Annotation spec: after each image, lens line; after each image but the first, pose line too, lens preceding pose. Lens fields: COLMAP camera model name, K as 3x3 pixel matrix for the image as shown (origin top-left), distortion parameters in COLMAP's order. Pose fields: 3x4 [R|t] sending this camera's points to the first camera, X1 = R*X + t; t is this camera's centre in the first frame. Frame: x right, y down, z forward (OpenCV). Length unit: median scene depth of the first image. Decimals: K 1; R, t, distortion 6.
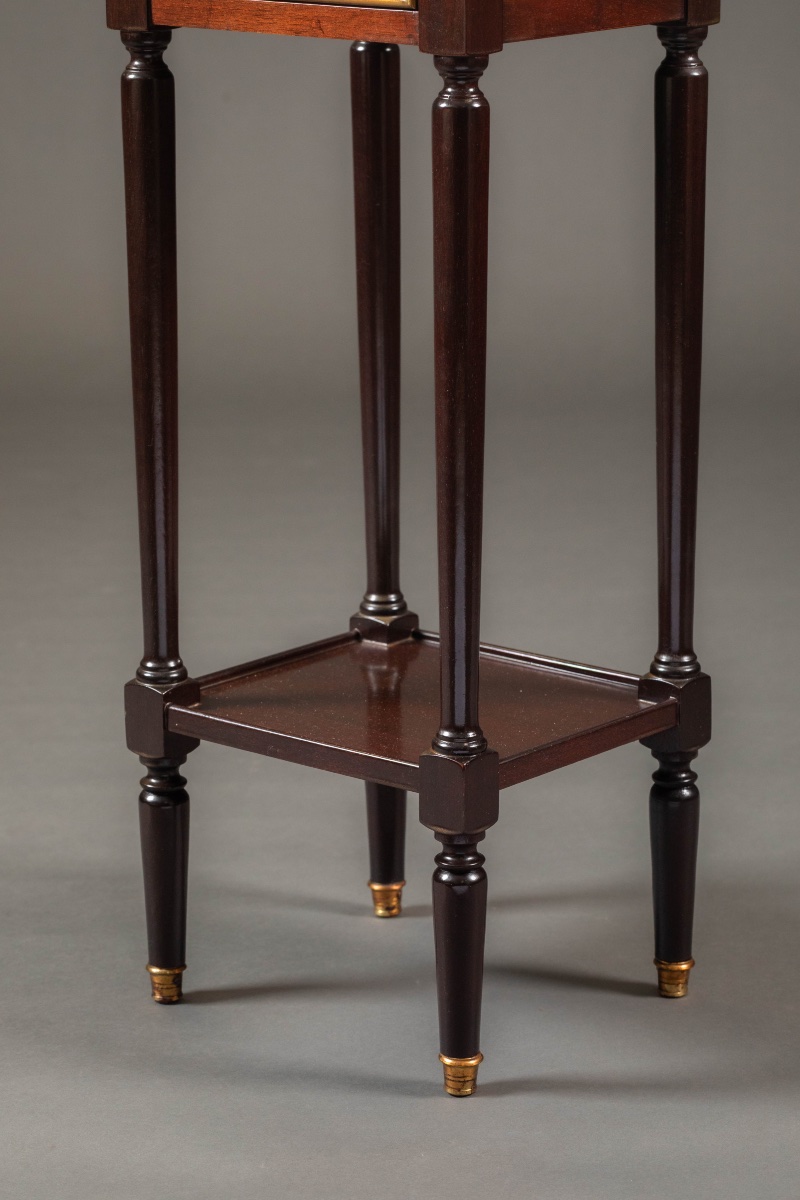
lens RADIAL K [[3575.6, 0, 423.7], [0, 3575.6, 525.8], [0, 0, 1]] dist [0.086319, 0.000000]
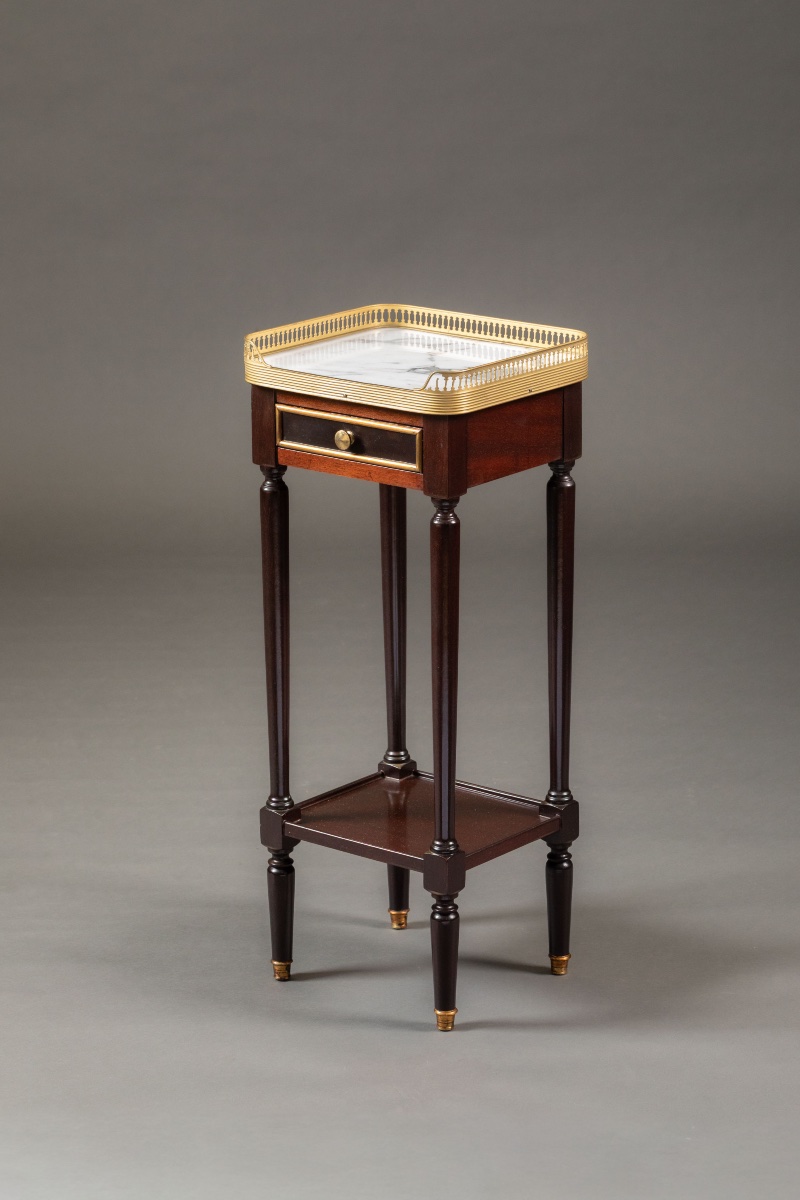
lens RADIAL K [[3575.6, 0, 397.1], [0, 3575.6, 672.8], [0, 0, 1]] dist [0.086319, 0.000000]
pose [[0.999866, -0.006592, 0.014965, -0.040159], [0.005599, 0.997838, 0.065490, -0.145815], [-0.015364, -0.065398, 0.997741, -0.829772]]
